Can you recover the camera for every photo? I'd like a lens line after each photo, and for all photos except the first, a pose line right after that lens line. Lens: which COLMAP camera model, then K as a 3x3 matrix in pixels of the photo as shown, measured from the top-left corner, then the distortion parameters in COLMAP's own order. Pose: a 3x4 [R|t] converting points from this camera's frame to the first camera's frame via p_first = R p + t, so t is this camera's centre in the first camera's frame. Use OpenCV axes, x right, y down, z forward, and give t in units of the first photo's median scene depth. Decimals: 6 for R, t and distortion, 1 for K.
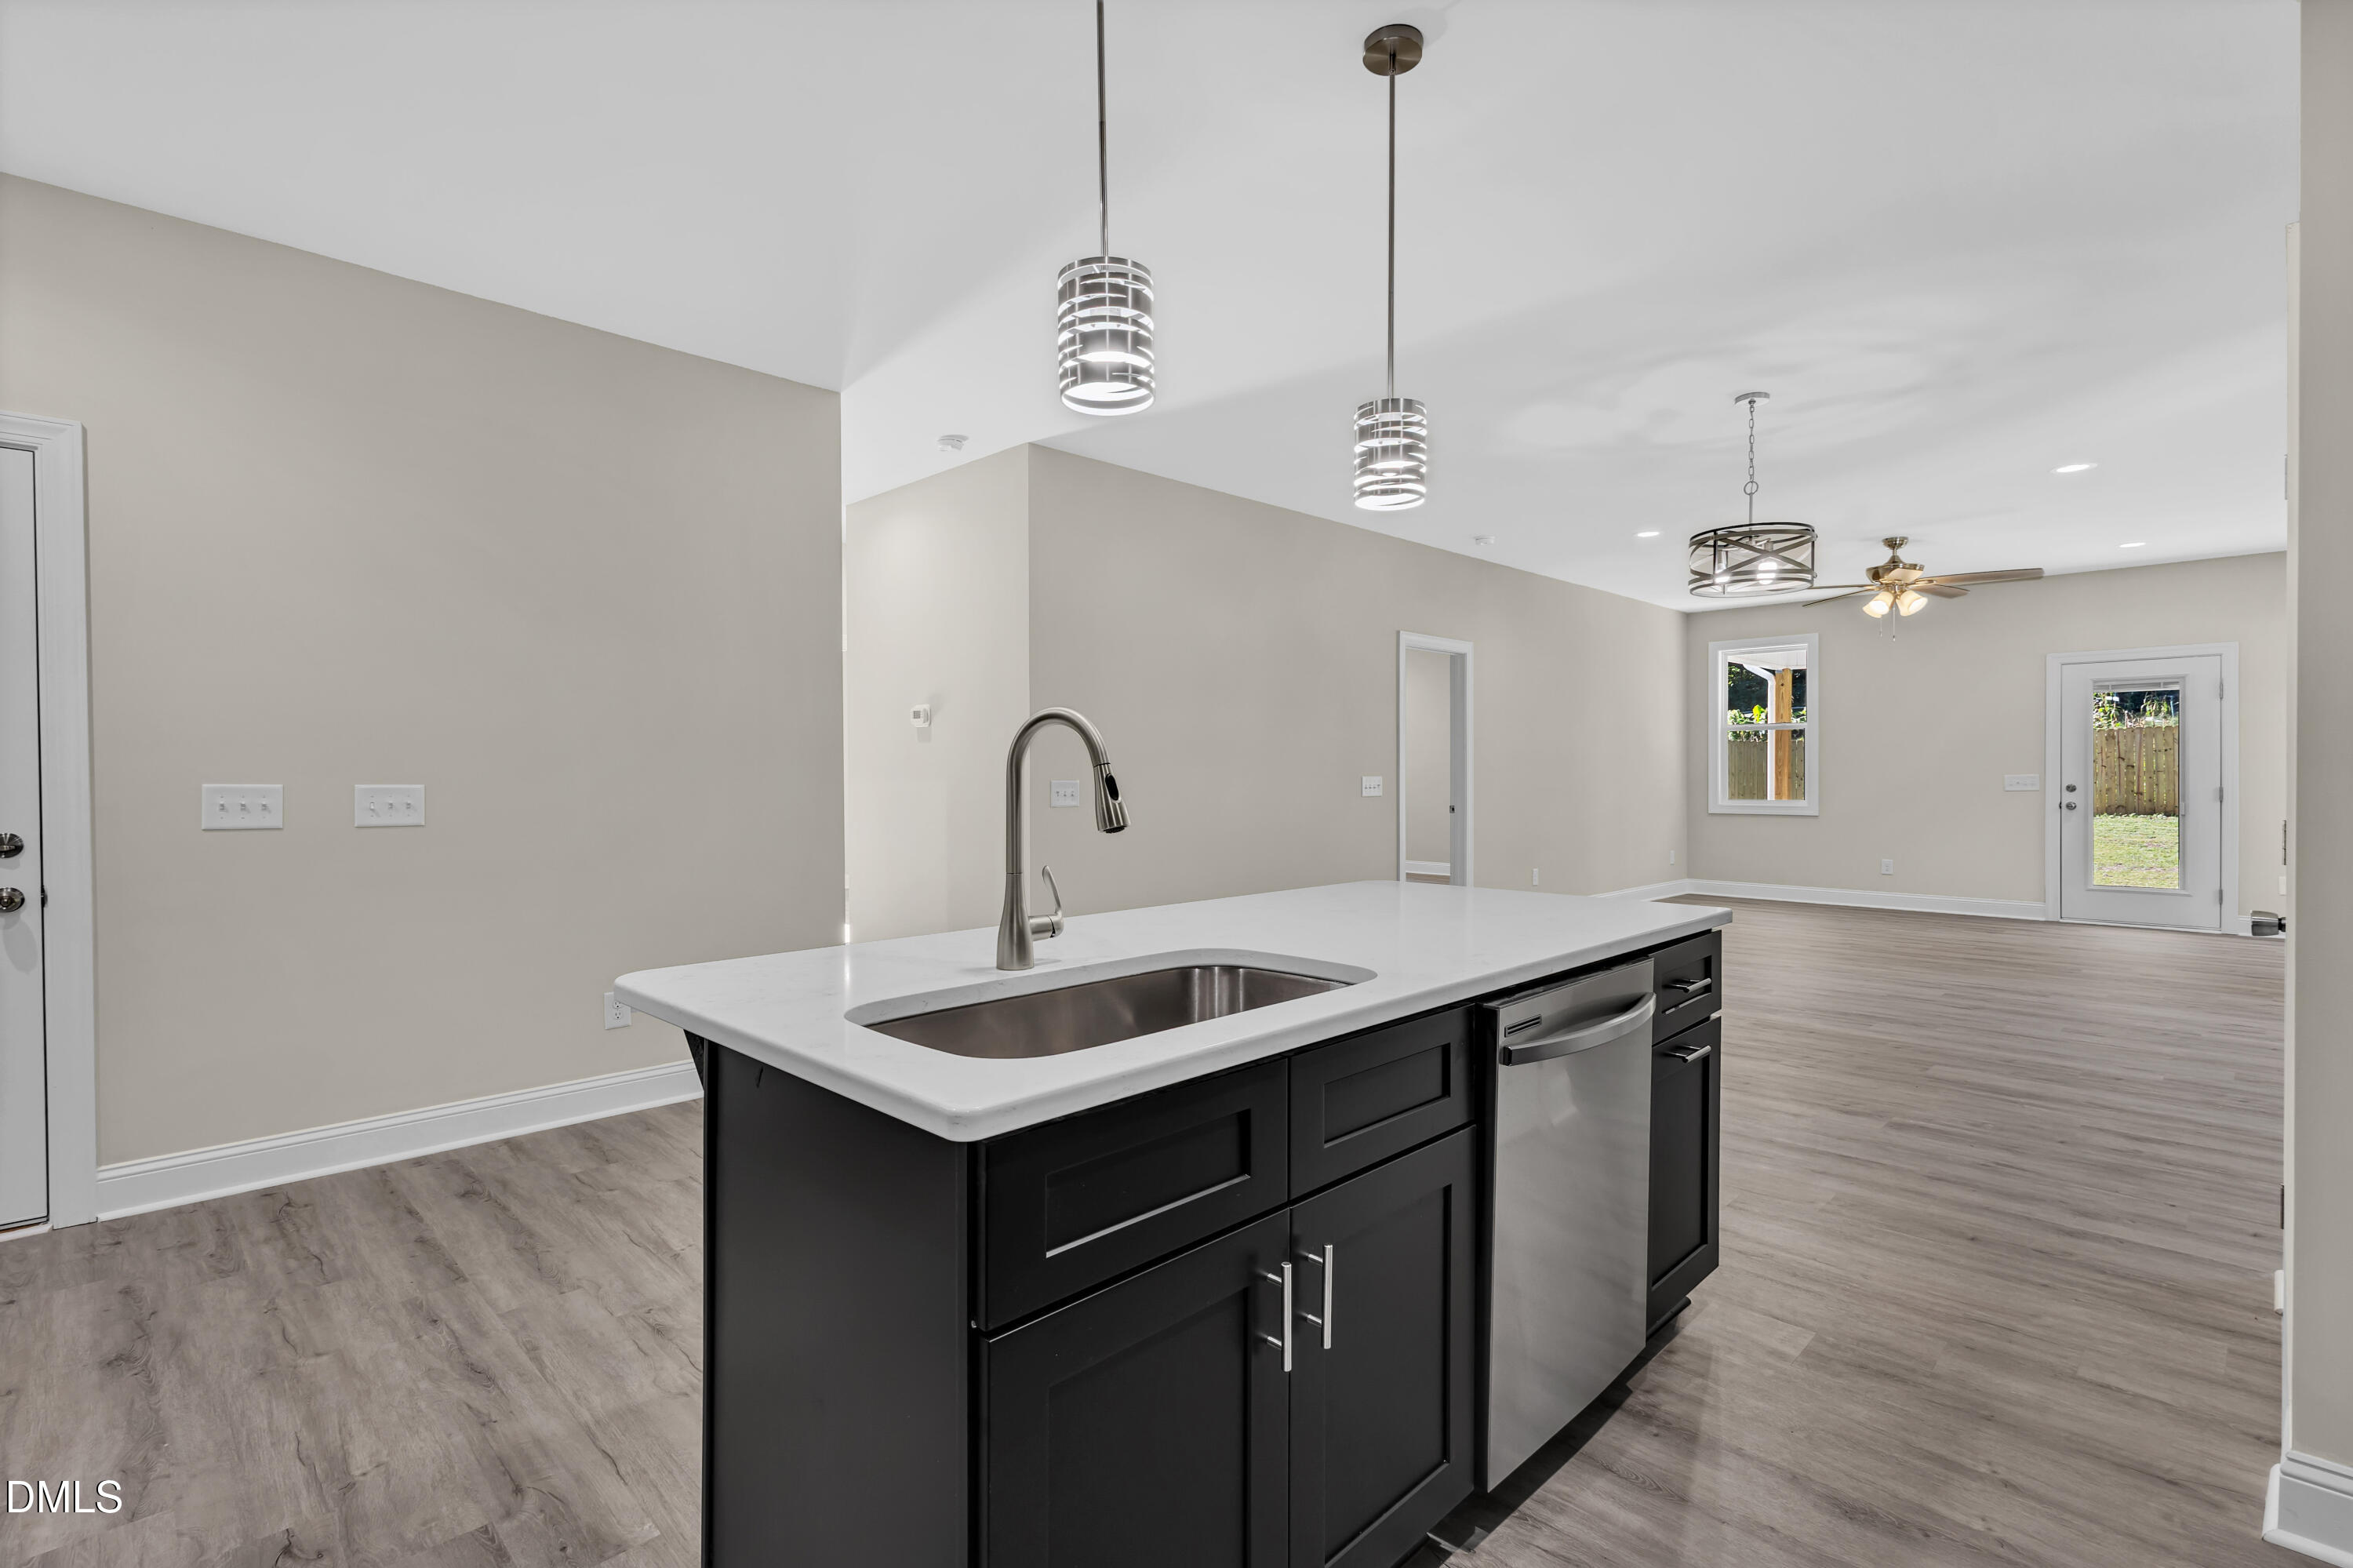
lens RADIAL K [[1091.2, 0, 1182.2], [0, 1091.2, 769.3], [0, 0, 1]] dist [0.011679, -0.000965]
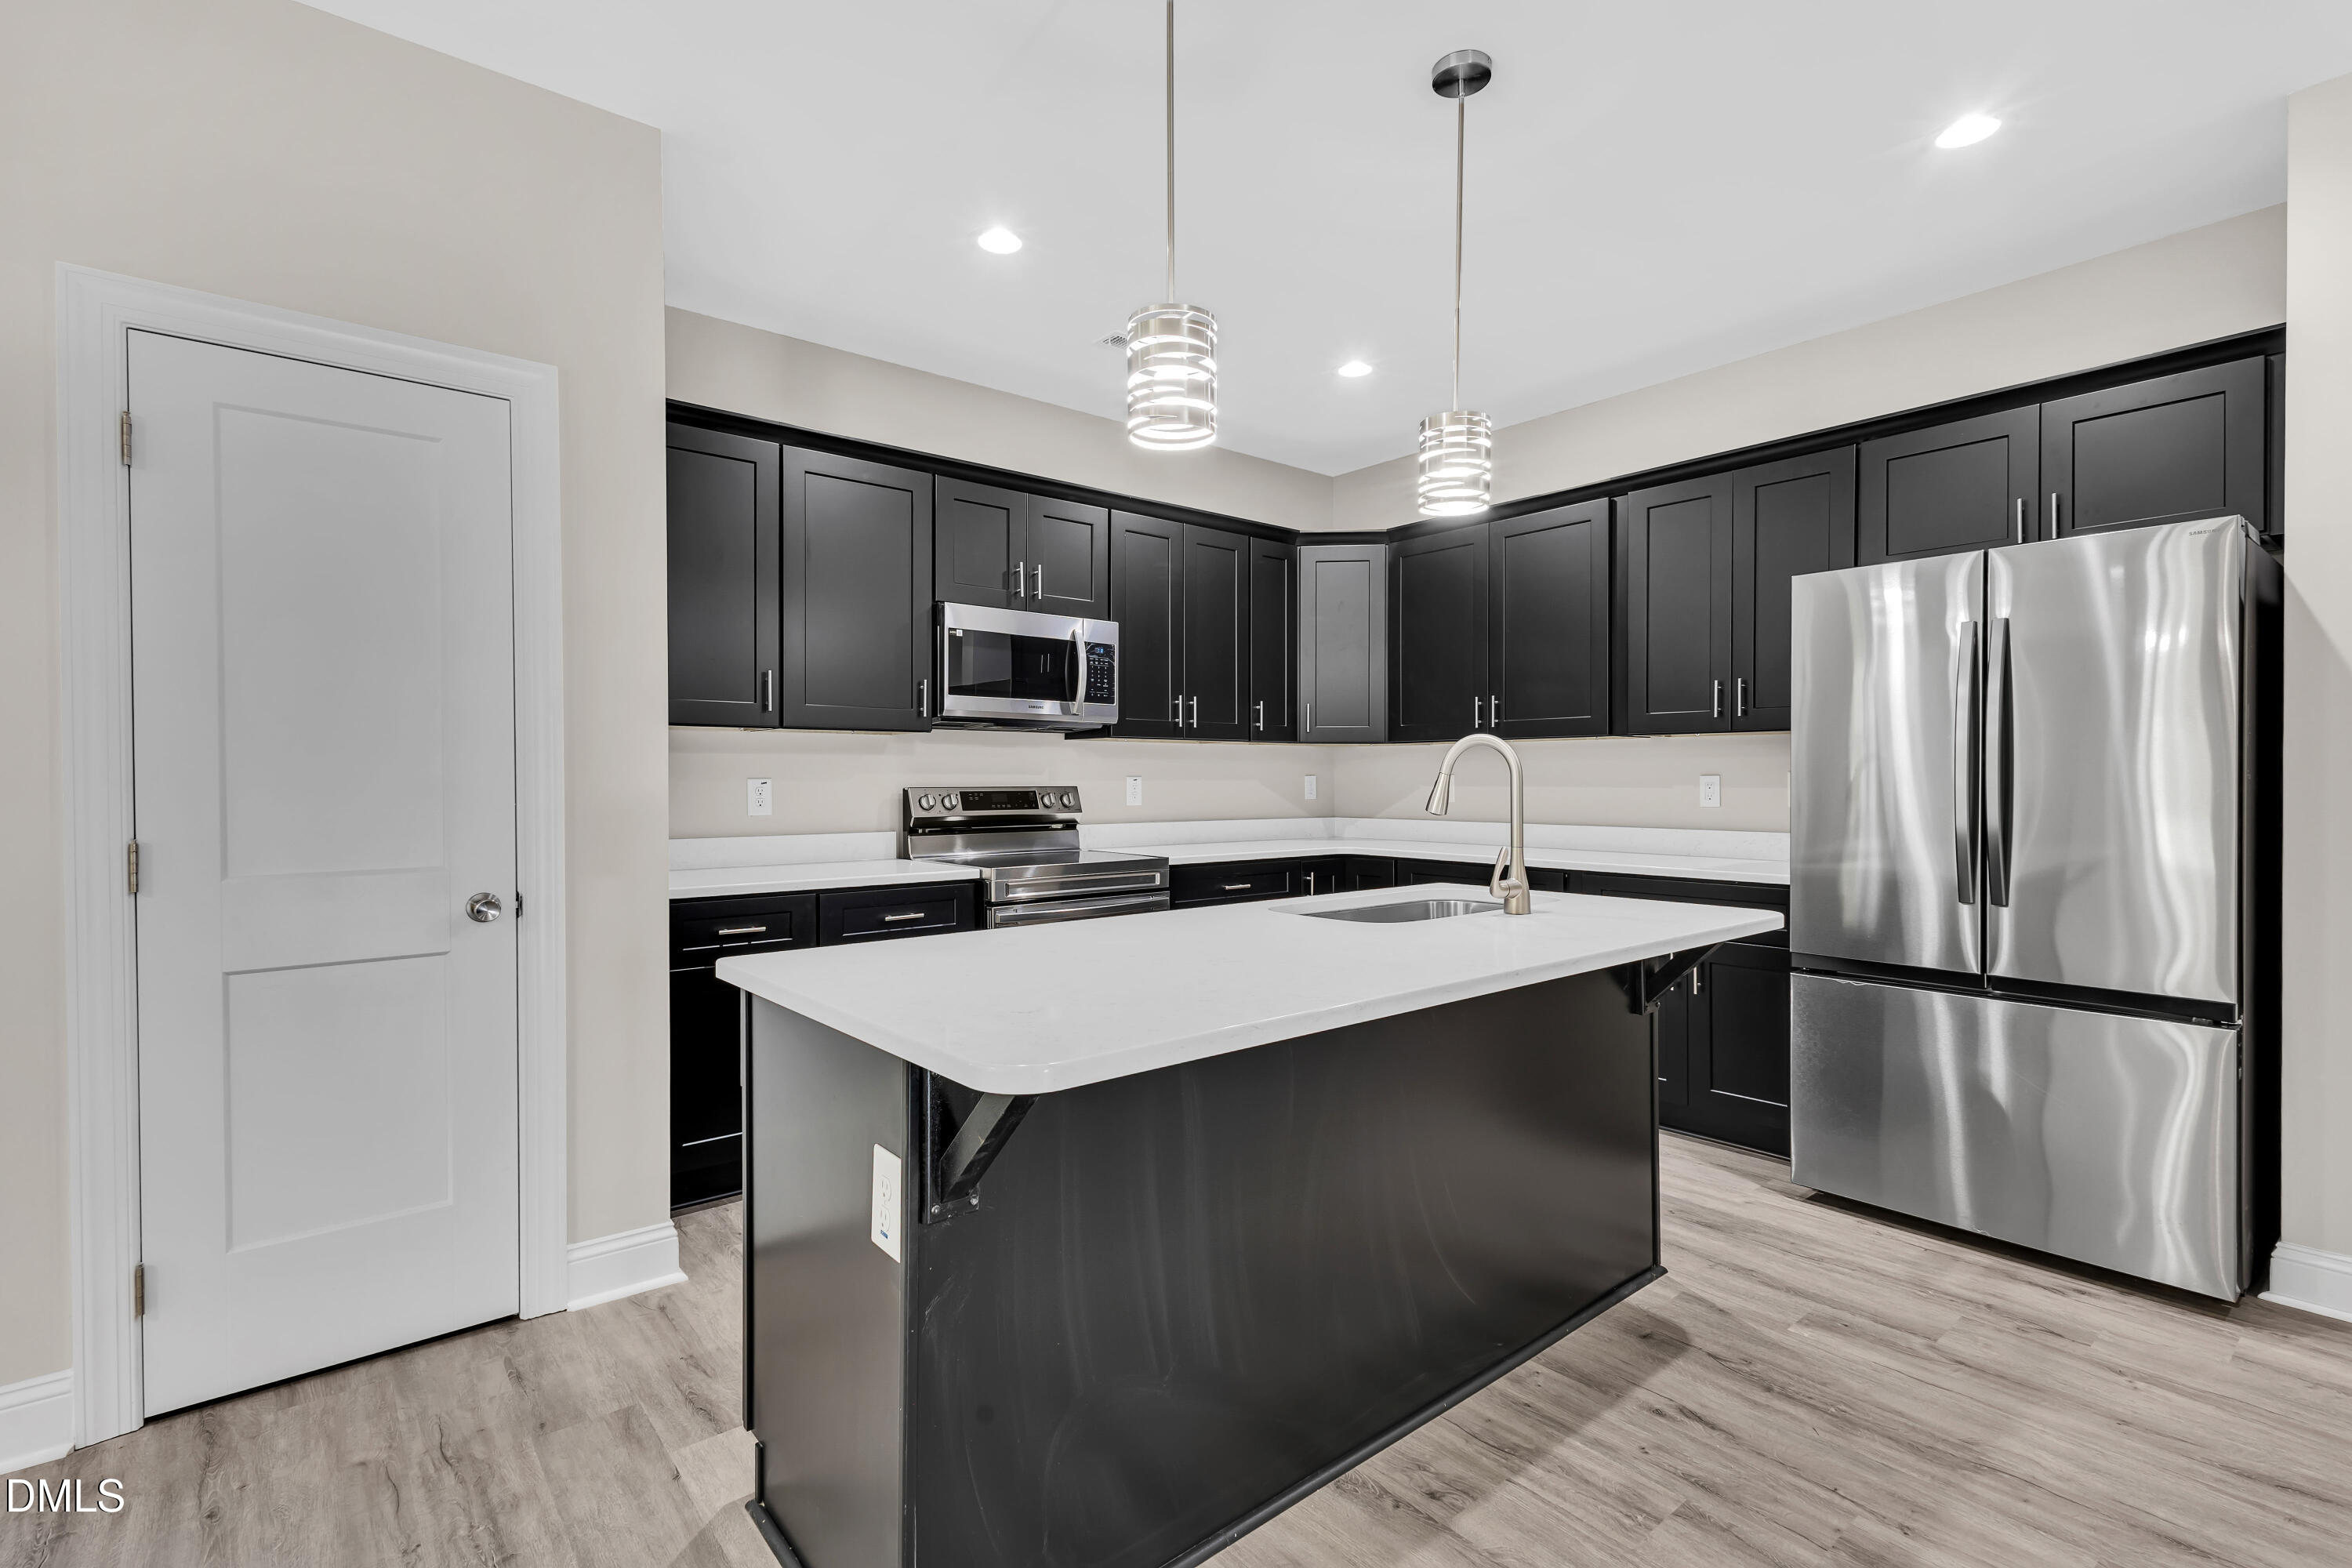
lens RADIAL K [[1090.7, 0, 1176.0], [0, 1090.7, 781.0], [0, 0, 1]] dist [0.011679, -0.000965]
pose [[-0.996190, 0.004333, 0.087101, 0.093561], [0.004537, 0.999987, 0.002148, 0.001266], [-0.087090, 0.002535, -0.996197, 1.375994]]
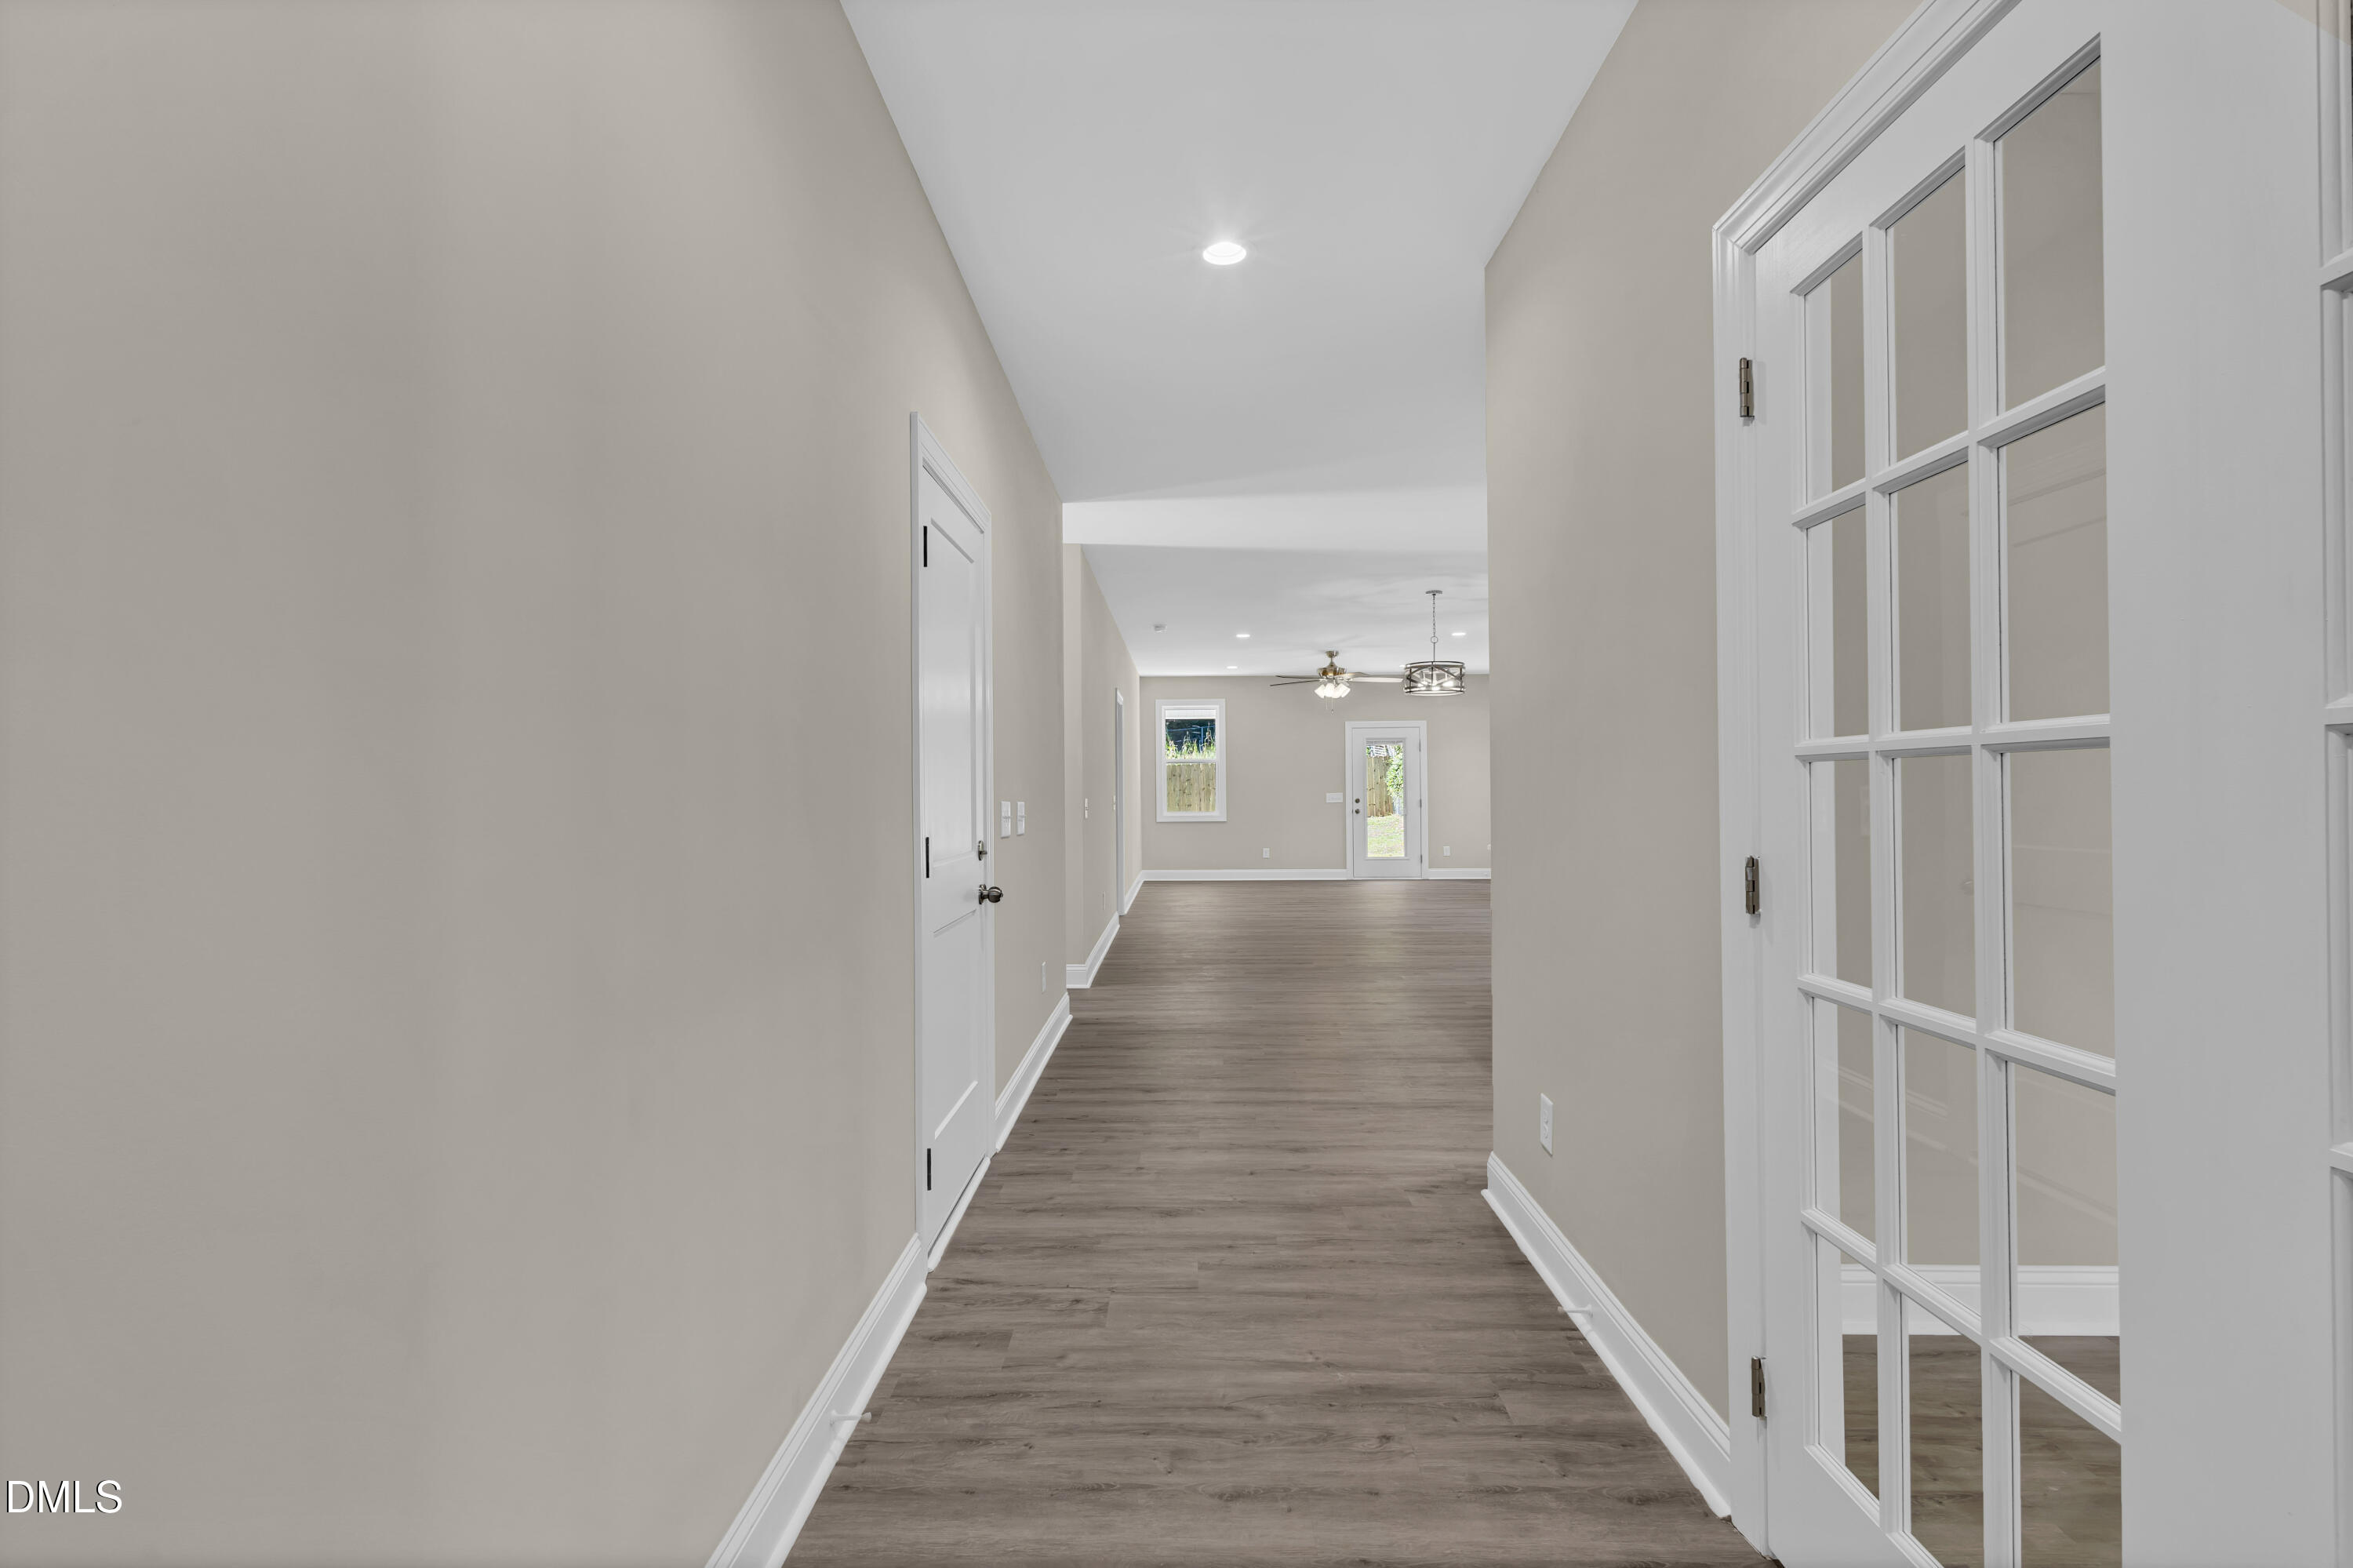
lens RADIAL K [[1091.2, 0, 1168.3], [0, 1091.2, 760.6], [0, 0, 1]] dist [0.011679, -0.000965]
pose [[0.717465, 0.016649, 0.696396, -1.662178], [0.002298, 0.999652, -0.026267, -0.003395], [-0.696591, 0.020446, 0.717177, -0.037284]]
